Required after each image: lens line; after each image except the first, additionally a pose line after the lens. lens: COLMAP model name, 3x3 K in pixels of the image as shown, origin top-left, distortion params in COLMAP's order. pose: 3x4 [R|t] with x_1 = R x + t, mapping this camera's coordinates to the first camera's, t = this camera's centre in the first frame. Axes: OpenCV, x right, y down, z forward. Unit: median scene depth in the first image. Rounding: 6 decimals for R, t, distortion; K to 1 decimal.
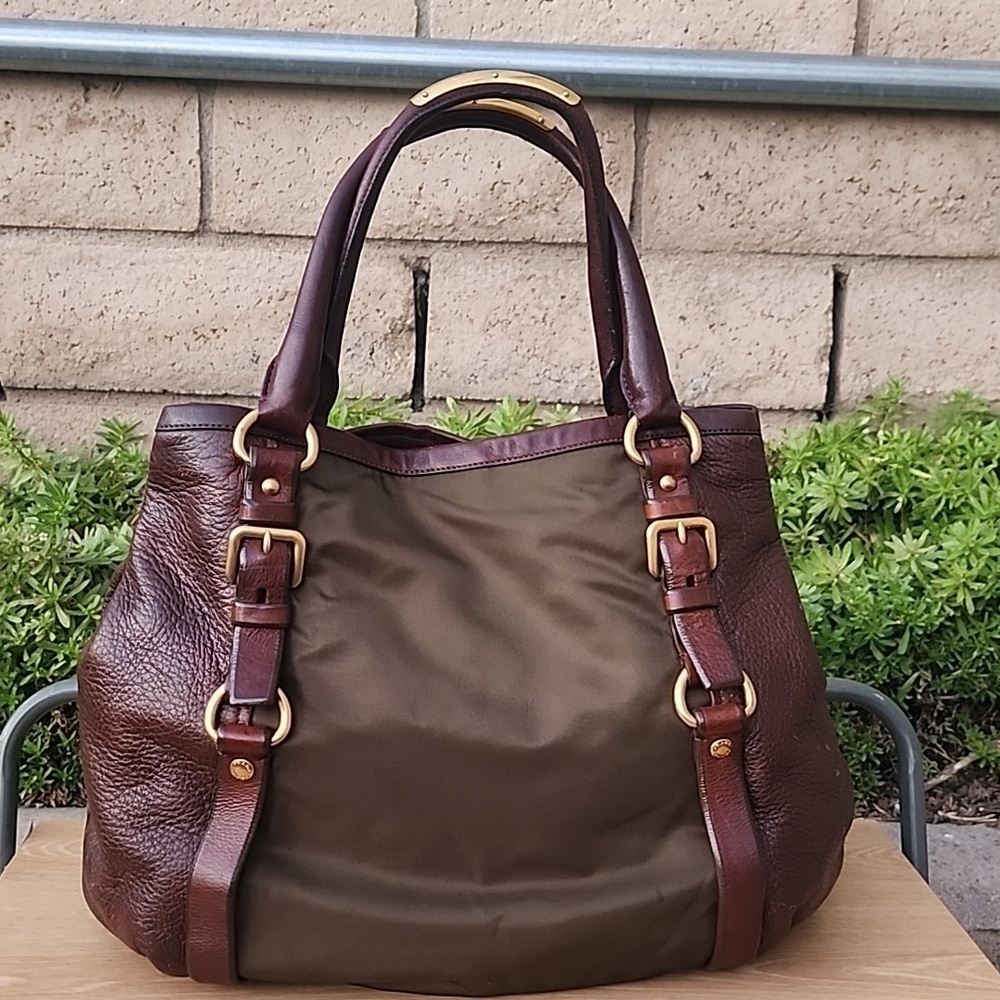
lens RADIAL K [[1407.0, 0, 500.0], [0, 1407.0, 500.0], [0, 0, 1]] dist [0.227427, -0.710085]
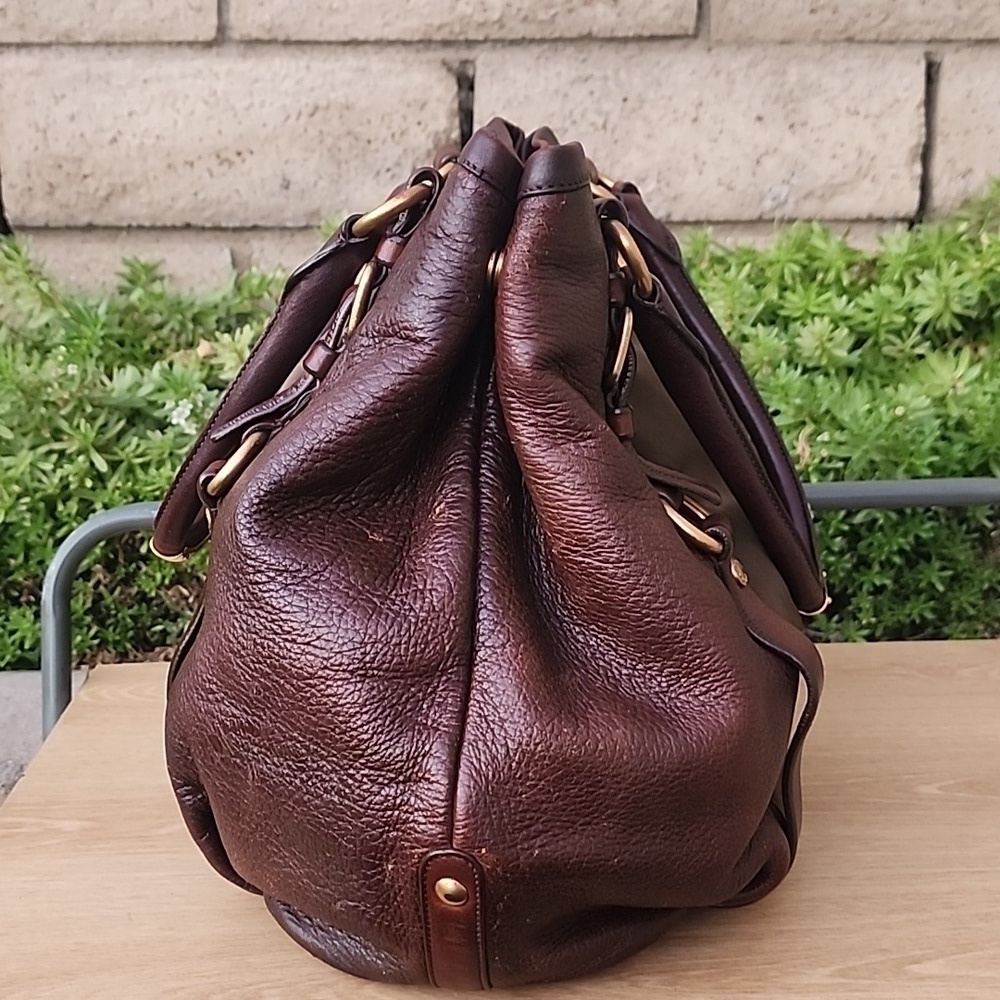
lens RADIAL K [[1433.8, 0, 500.0], [0, 1433.8, 500.0], [0, 0, 1]] dist [0.148804, -0.395270]
pose [[0.999226, -0.039200, -0.003220, -0.043738], [0.039325, 0.997258, 0.062687, 0.051015], [0.000754, -0.062765, 0.998028, 0.074914]]
